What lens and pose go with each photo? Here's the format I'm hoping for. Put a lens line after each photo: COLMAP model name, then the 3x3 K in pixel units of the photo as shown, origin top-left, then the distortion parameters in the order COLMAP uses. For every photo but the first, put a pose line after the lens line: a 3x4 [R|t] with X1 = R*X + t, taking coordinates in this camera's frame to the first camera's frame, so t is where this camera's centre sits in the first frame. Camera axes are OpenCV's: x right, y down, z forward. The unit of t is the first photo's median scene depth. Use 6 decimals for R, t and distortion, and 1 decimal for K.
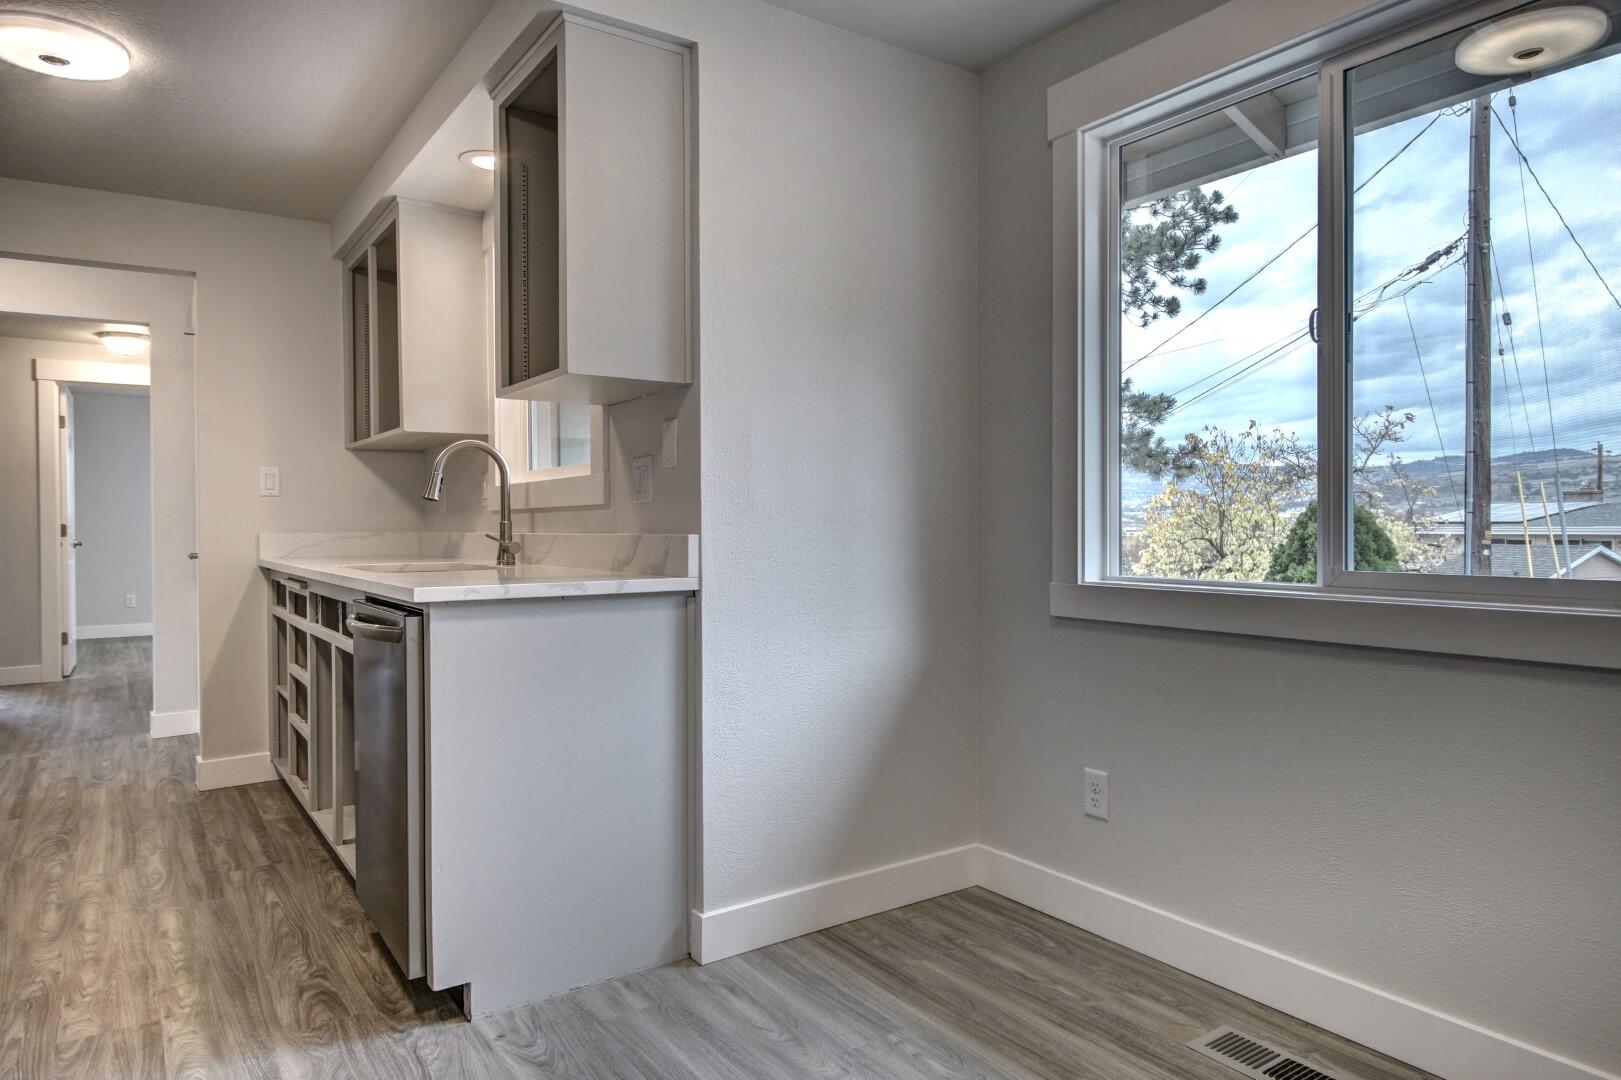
lens RADIAL K [[1021.8, 0, 812.3], [0, 1021.8, 528.8], [0, 0, 1]] dist [0.007386, -0.003247]
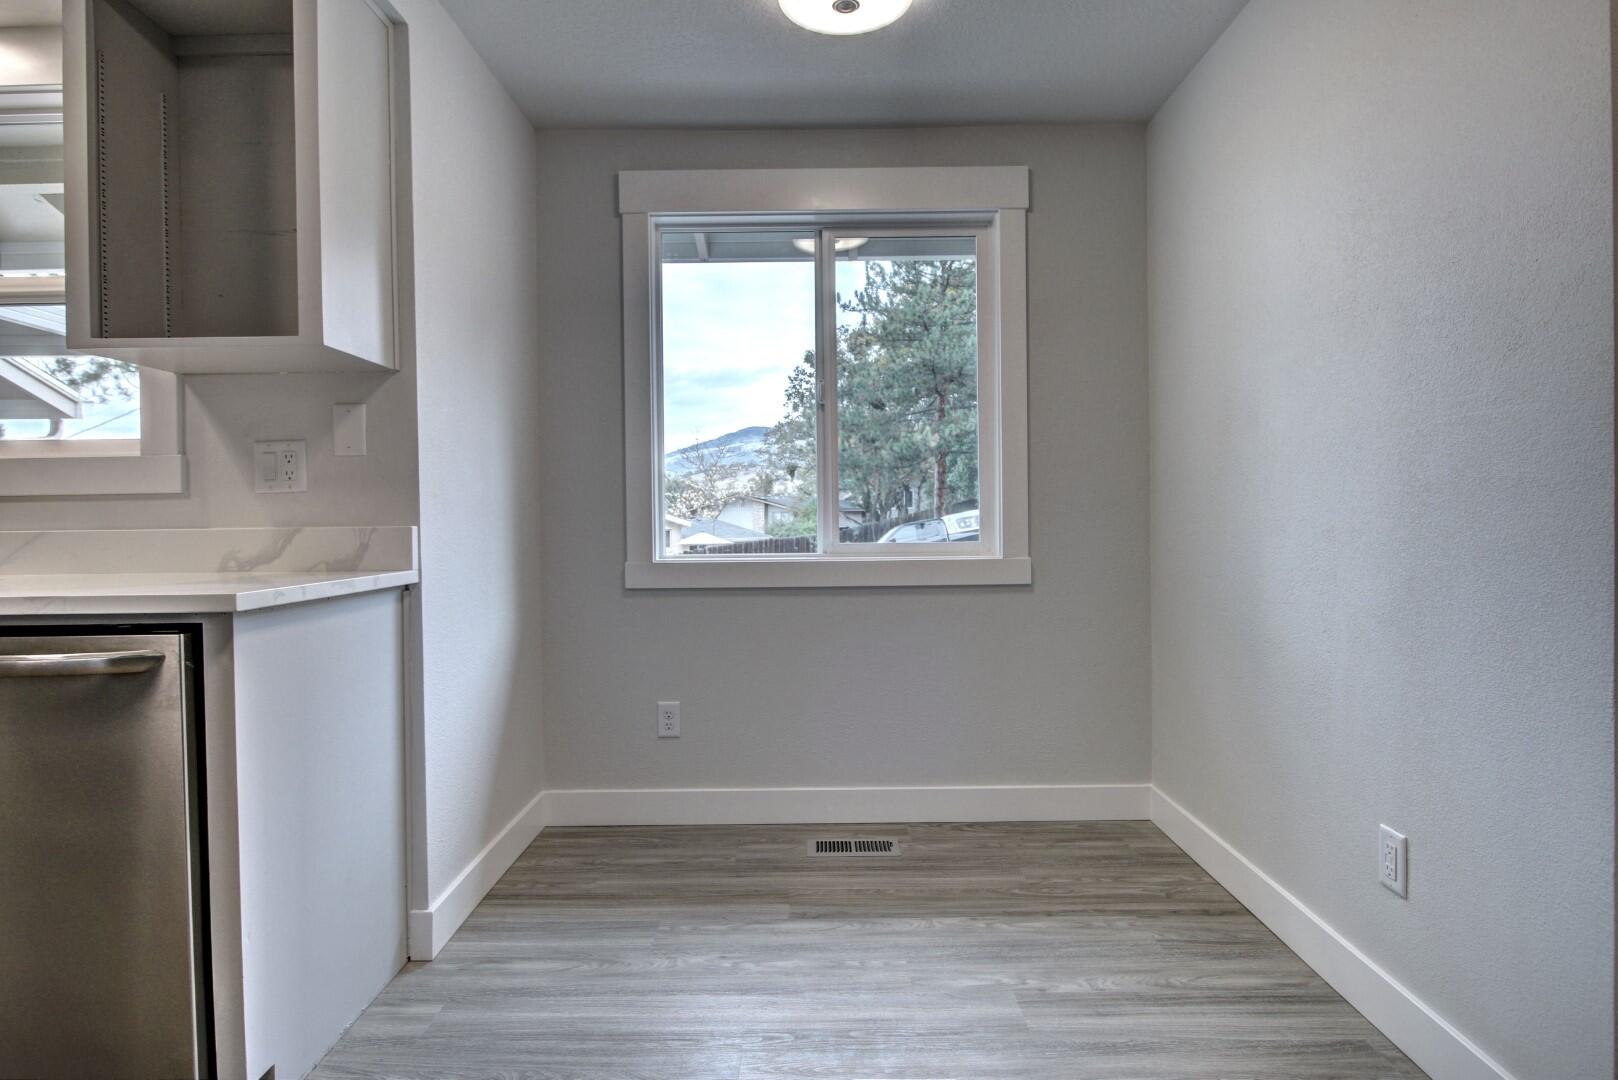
lens RADIAL K [[900.9, 0, 803.9], [0, 900.9, 528.0], [0, 0, 1]] dist [0.006664, -0.001837]
pose [[0.569550, -0.012794, 0.821857, -0.663648], [0.014957, 0.999875, 0.005200, 0.008912], [-0.821820, 0.009331, 0.569670, 0.216114]]
